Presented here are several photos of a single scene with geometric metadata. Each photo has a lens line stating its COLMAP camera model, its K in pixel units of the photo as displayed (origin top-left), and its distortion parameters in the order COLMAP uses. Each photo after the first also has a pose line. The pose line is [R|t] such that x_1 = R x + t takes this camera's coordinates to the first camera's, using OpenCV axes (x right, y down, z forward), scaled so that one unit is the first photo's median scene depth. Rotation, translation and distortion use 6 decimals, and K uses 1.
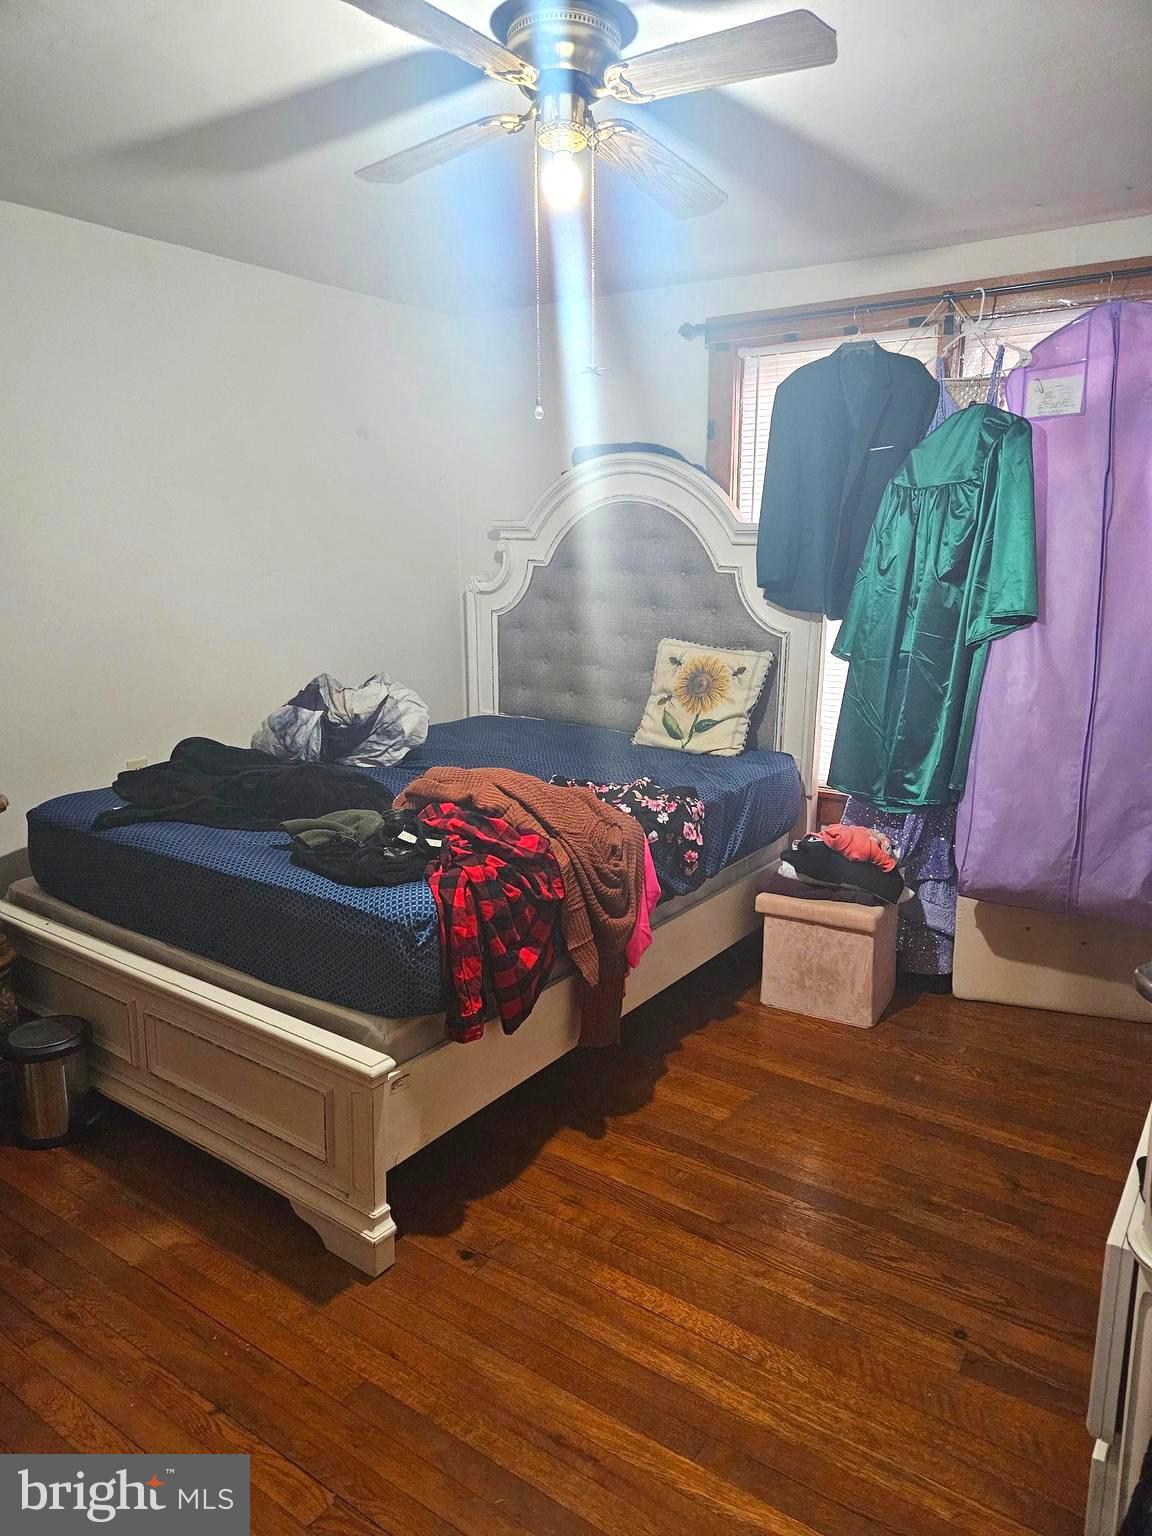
lens RADIAL K [[1034.3, 0, 564.9], [0, 1034.3, 774.5], [0, 0, 1]] dist [0.059066, -0.037646]
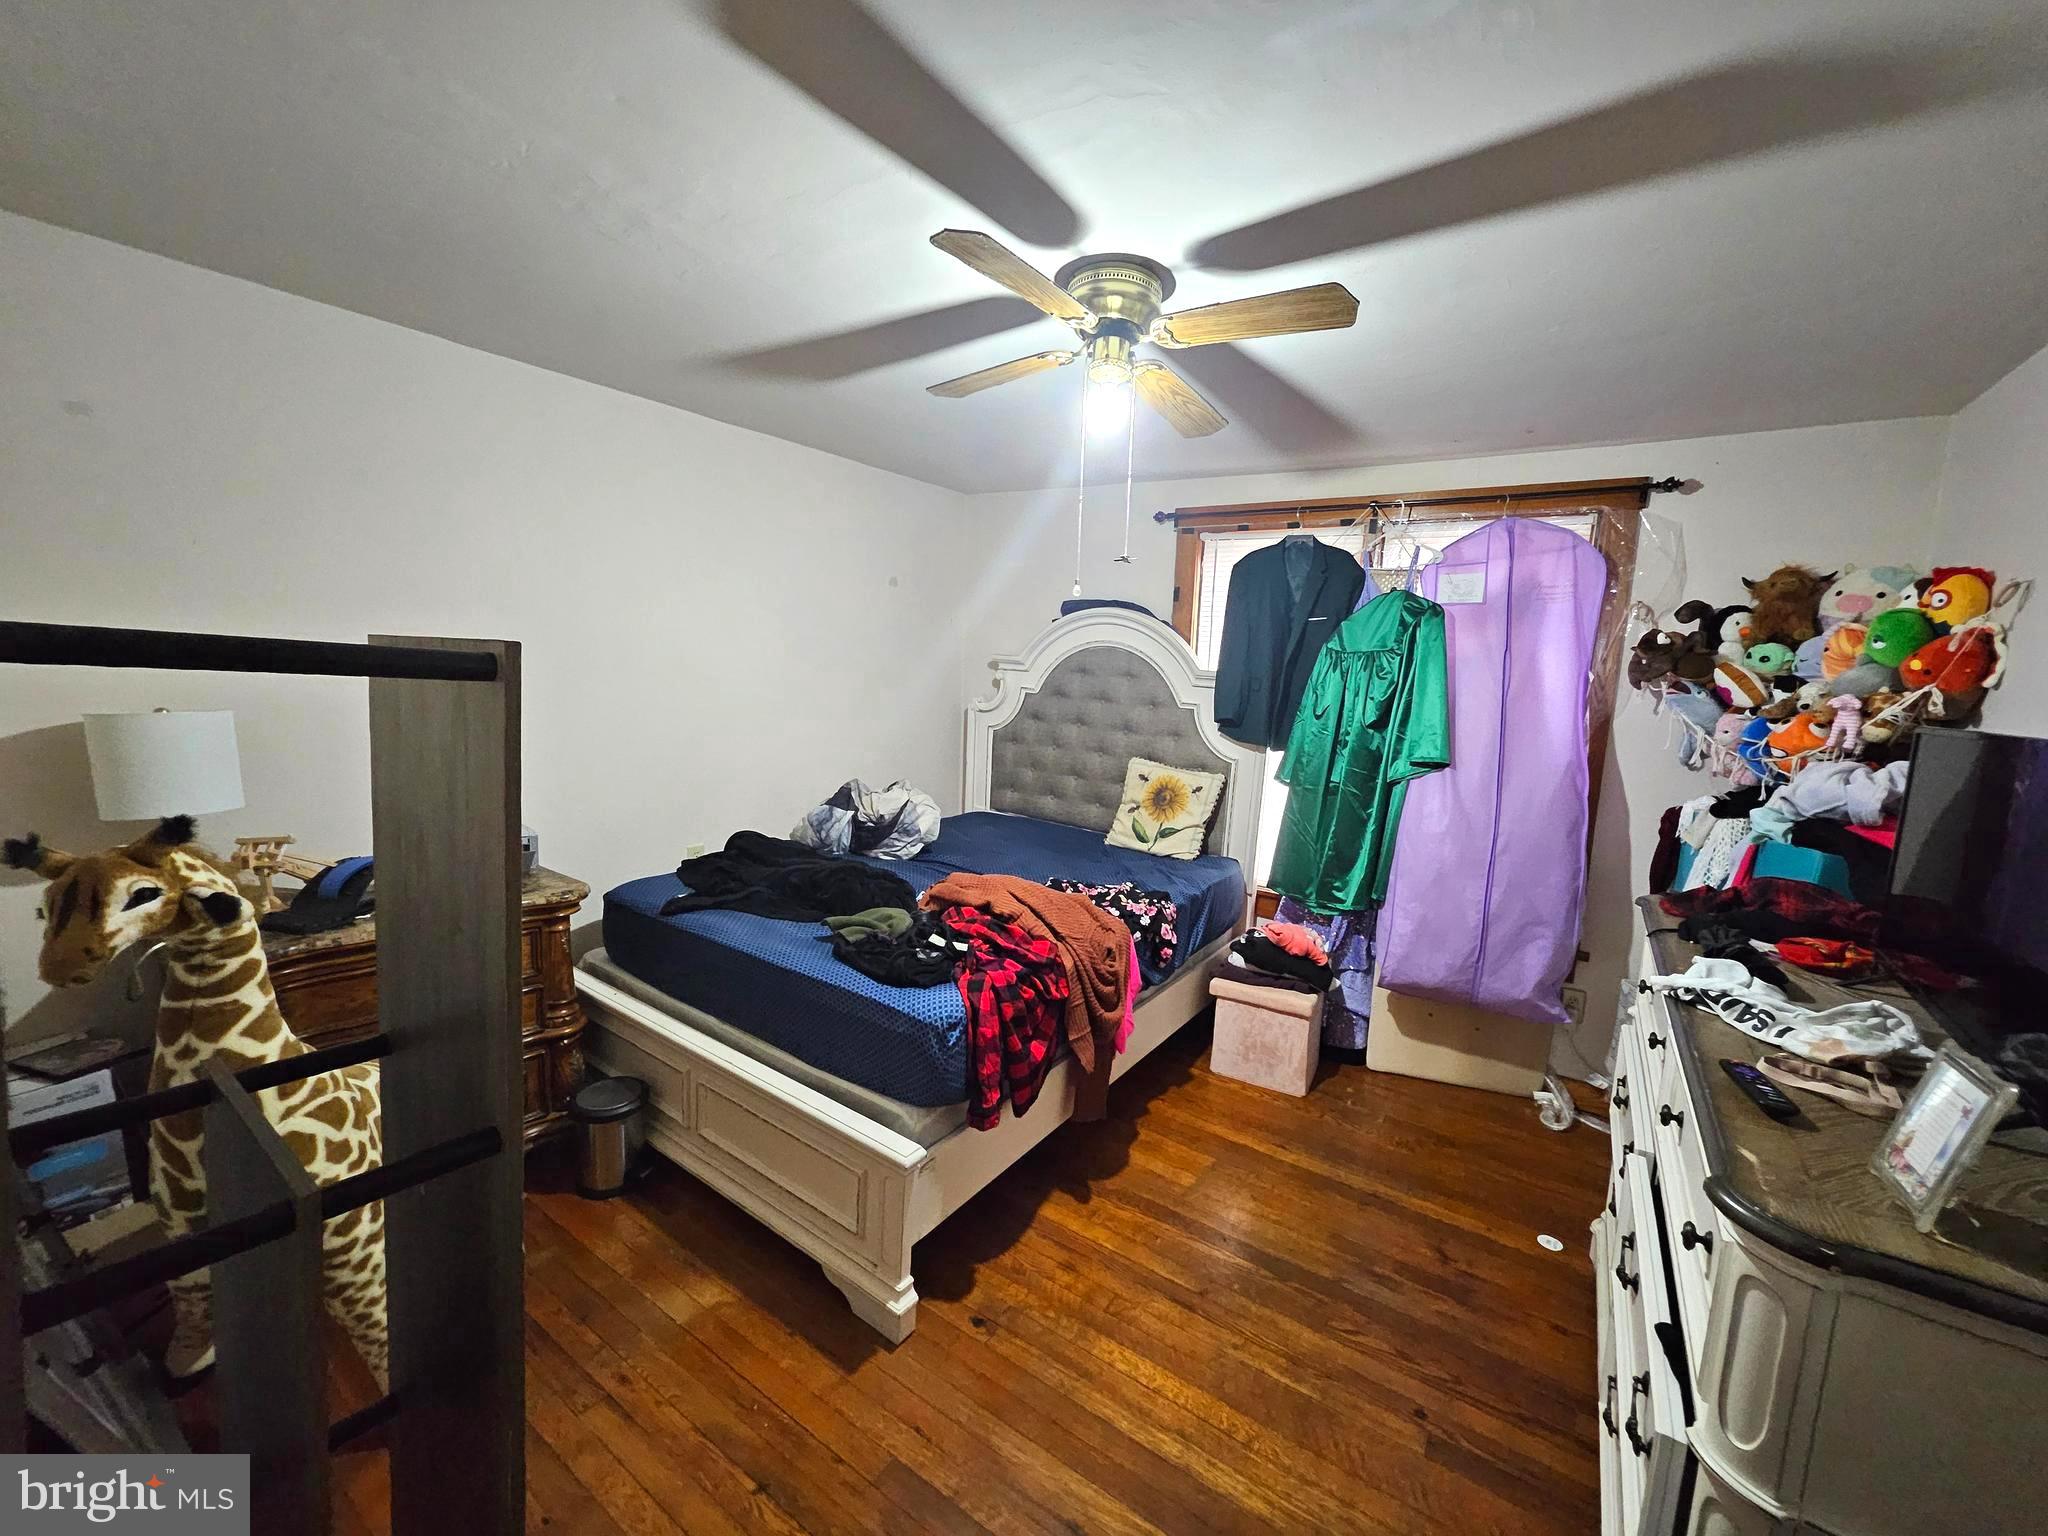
lens RADIAL K [[803.2, 0, 1031.1], [0, 803.2, 781.7], [0, 0, 1]] dist [0.006015, -0.001318]
pose [[0.998665, 0.041411, 0.030876, -0.070903], [-0.039523, 0.997449, -0.059441, -0.057080], [-0.033259, 0.058141, 0.997754, 0.080668]]
